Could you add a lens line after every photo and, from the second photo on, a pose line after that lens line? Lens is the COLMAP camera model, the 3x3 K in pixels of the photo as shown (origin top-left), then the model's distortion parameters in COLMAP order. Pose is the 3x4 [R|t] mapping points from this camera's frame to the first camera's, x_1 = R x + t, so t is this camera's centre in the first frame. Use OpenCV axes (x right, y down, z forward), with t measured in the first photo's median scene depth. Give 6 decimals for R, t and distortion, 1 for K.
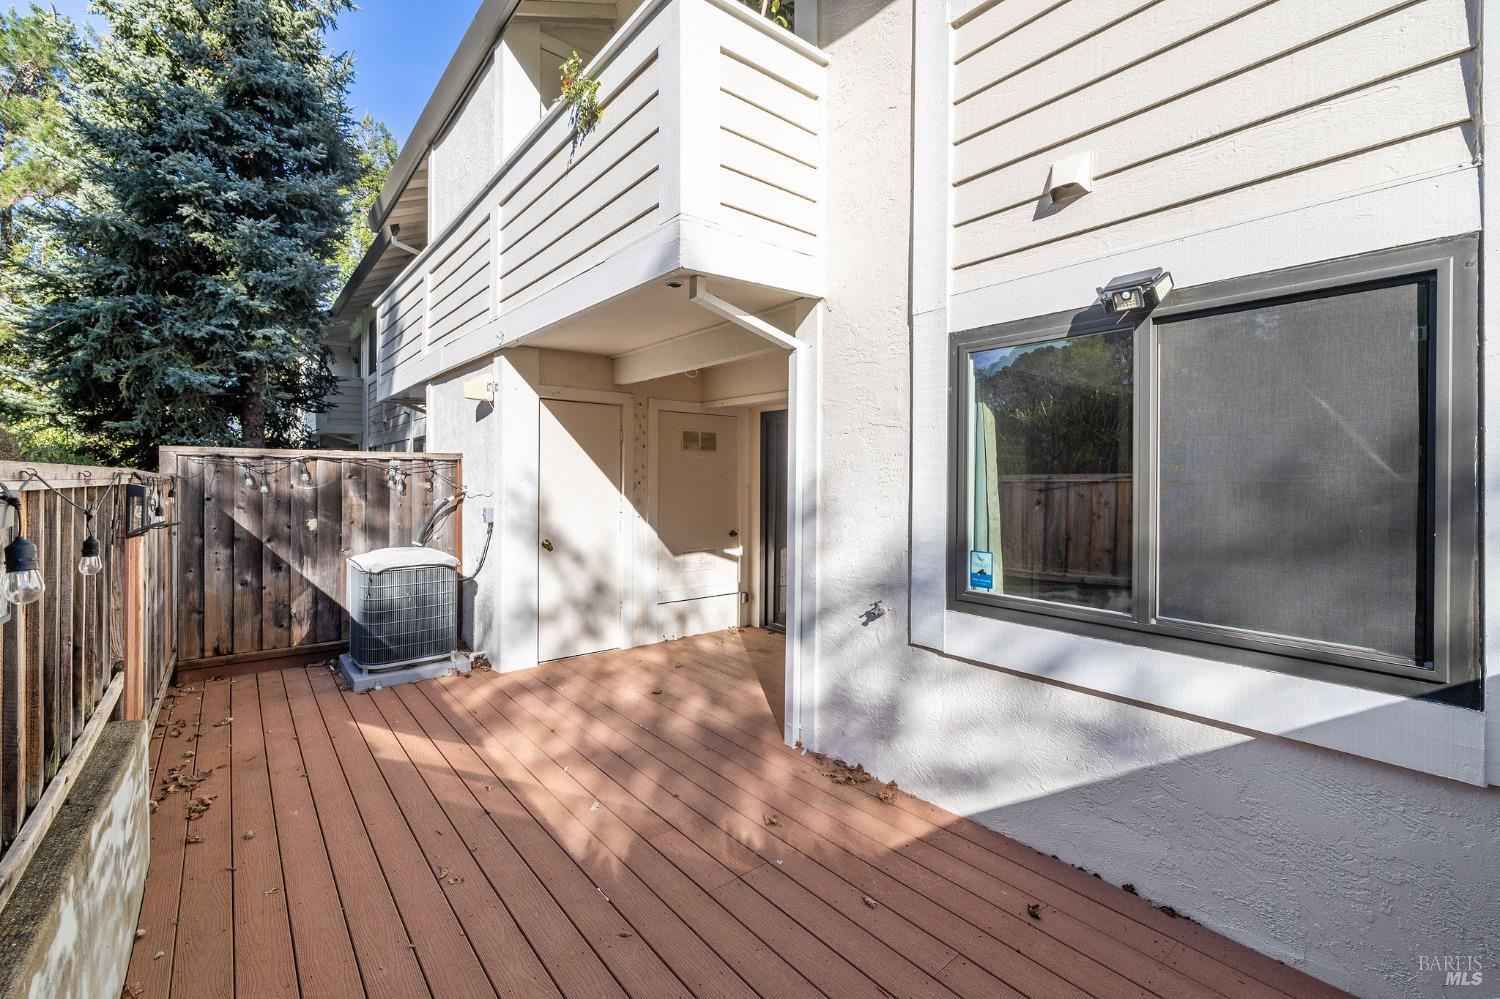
lens RADIAL K [[635.7, 0, 743.1], [0, 635.7, 470.9], [0, 0, 1]] dist [0.001634, 0.000567]
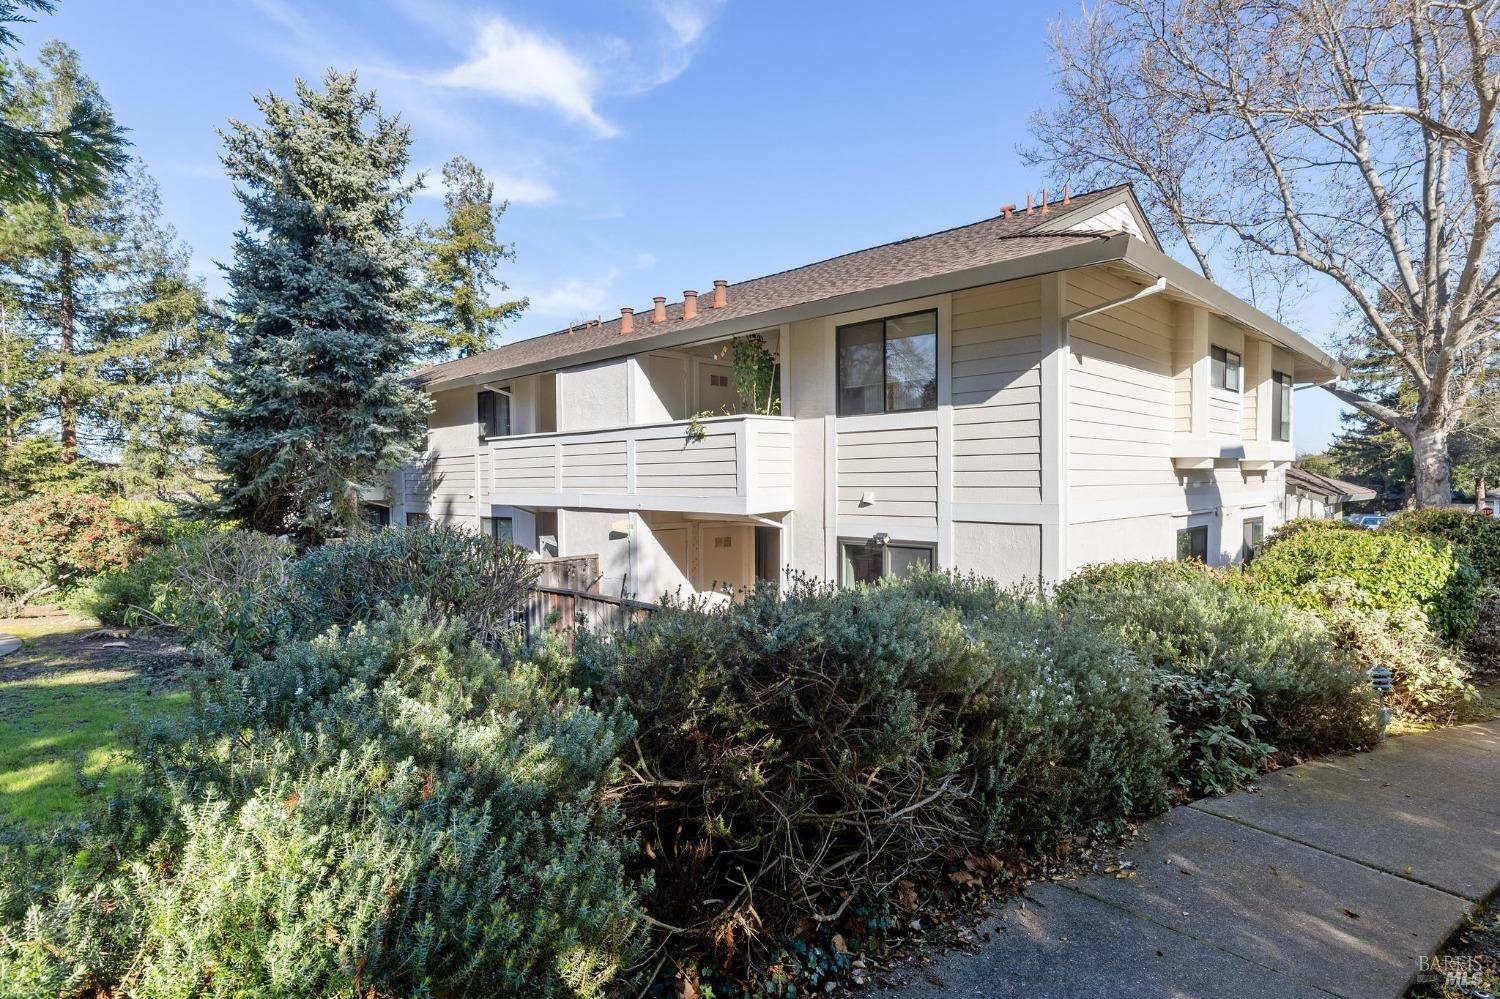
lens RADIAL K [[773.1, 0, 750.0], [0, 773.1, 499.5], [0, 0, 1]] dist [0.001055, 0.000282]
pose [[0.995305, -0.020427, 0.094604, -0.435813], [0.016804, 0.999100, 0.038940, -0.556597], [-0.095315, -0.037168, 0.994753, -2.673856]]
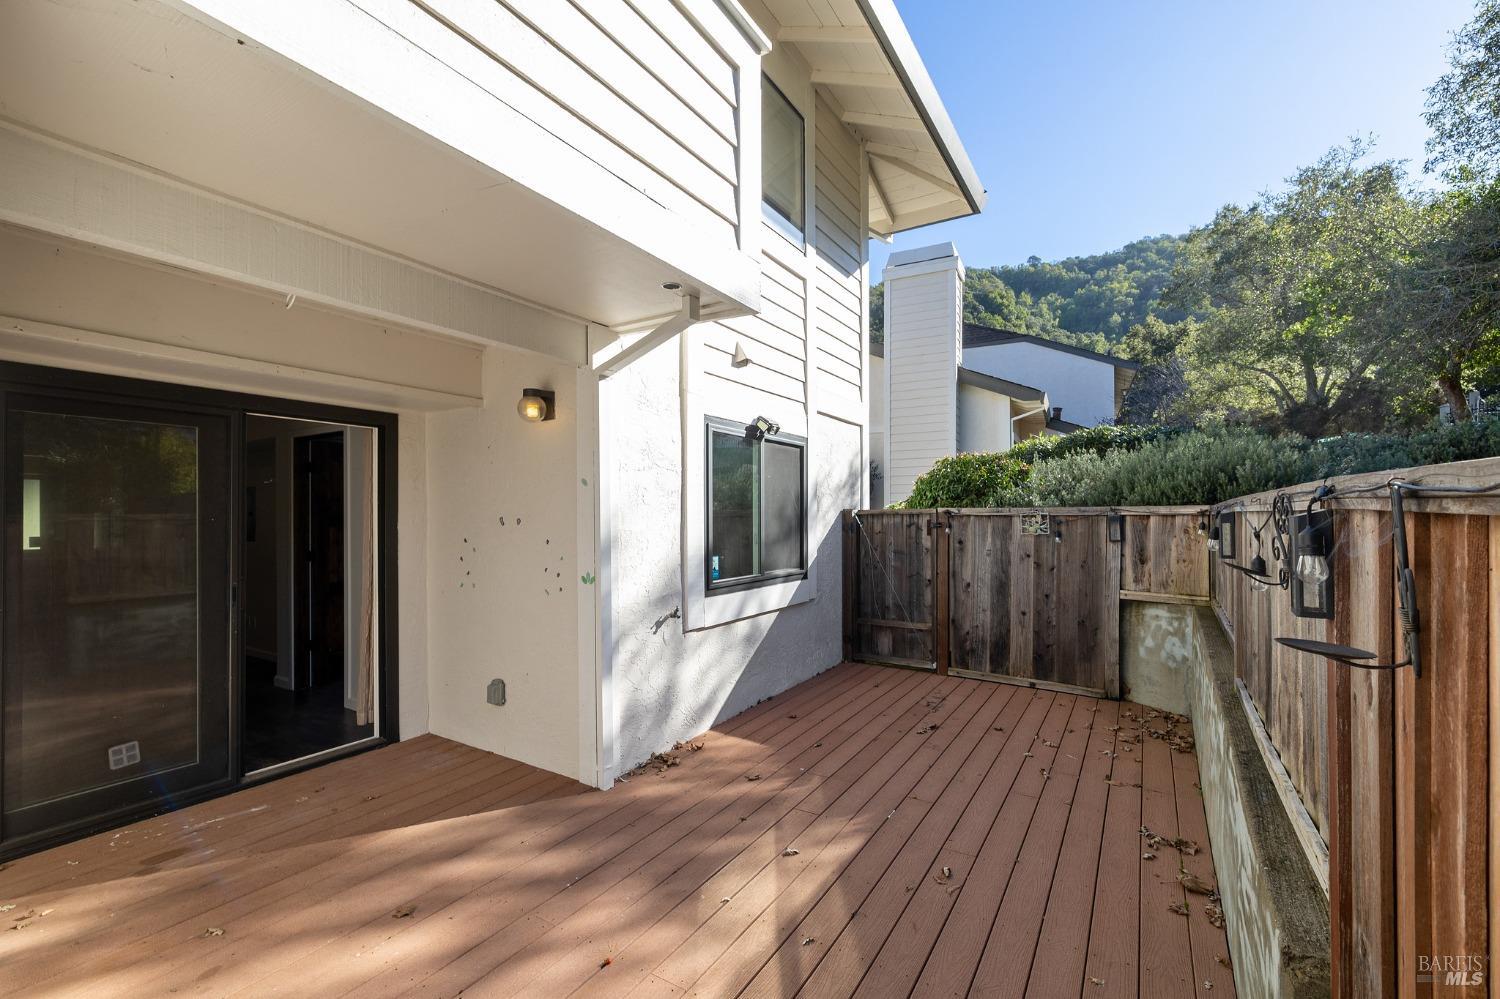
lens RADIAL K [[631.5, 0, 750.7], [0, 631.5, 516.0], [0, 0, 1]] dist [0.000571, 0.000032]
pose [[-0.323951, 0.000025, 0.946074, -1.142476], [-0.002100, 0.999998, -0.000746, 0.026265], [-0.946072, -0.002229, -0.323950, 1.408091]]
